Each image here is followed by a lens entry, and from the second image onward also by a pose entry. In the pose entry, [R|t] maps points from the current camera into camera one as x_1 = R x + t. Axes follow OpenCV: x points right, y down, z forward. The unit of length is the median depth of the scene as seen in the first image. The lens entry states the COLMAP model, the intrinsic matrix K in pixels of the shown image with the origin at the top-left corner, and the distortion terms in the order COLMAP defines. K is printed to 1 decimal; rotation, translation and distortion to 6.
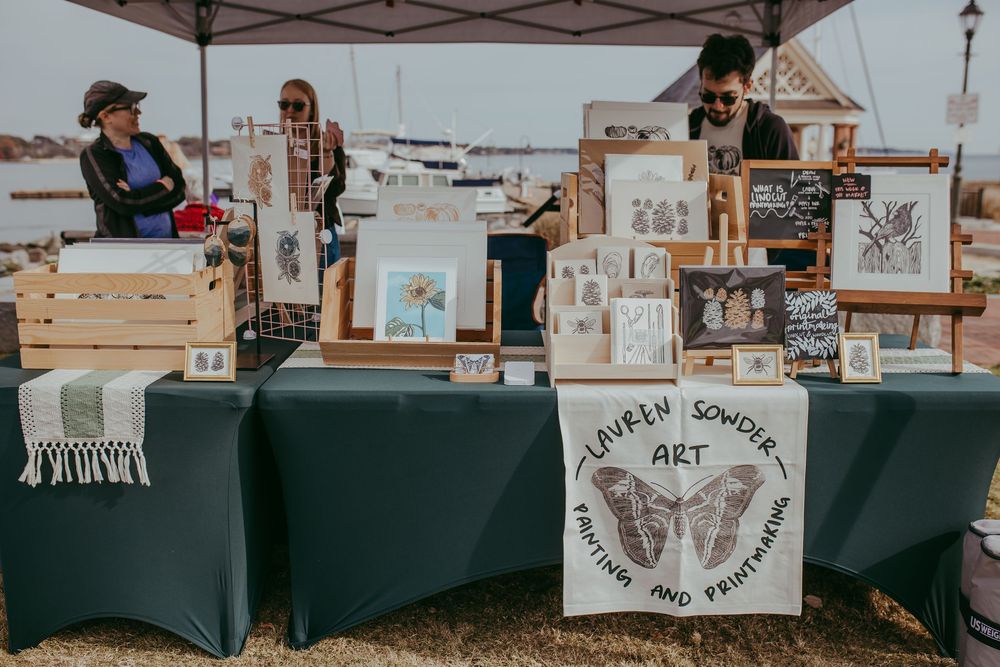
lens RADIAL K [[1010.7, 0, 502.2], [0, 1010.7, 330.6], [0, 0, 1]] dist [0.008865, 0.000000]
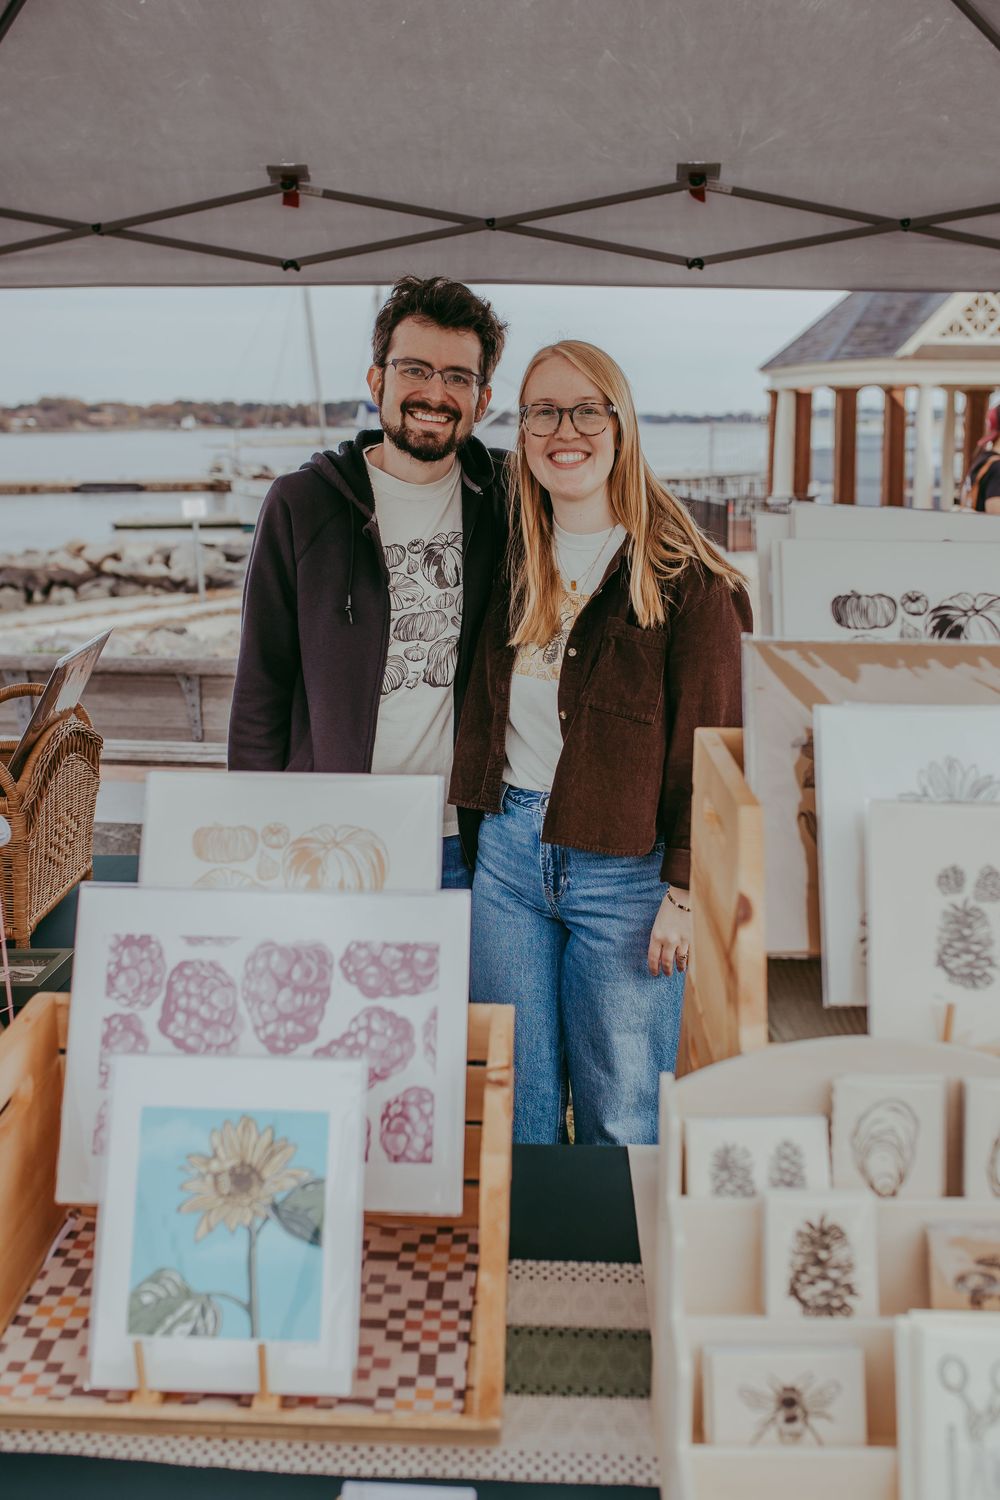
lens RADIAL K [[1516.0, 0, 496.8], [0, 1516.0, 754.6], [0, 0, 1]] dist [0.008865, 0.000000]
pose [[0.999588, 0.005575, -0.028143, 0.007284], [-0.004225, 0.998847, 0.047813, -0.175533], [0.028378, -0.047674, 0.998460, 0.506756]]
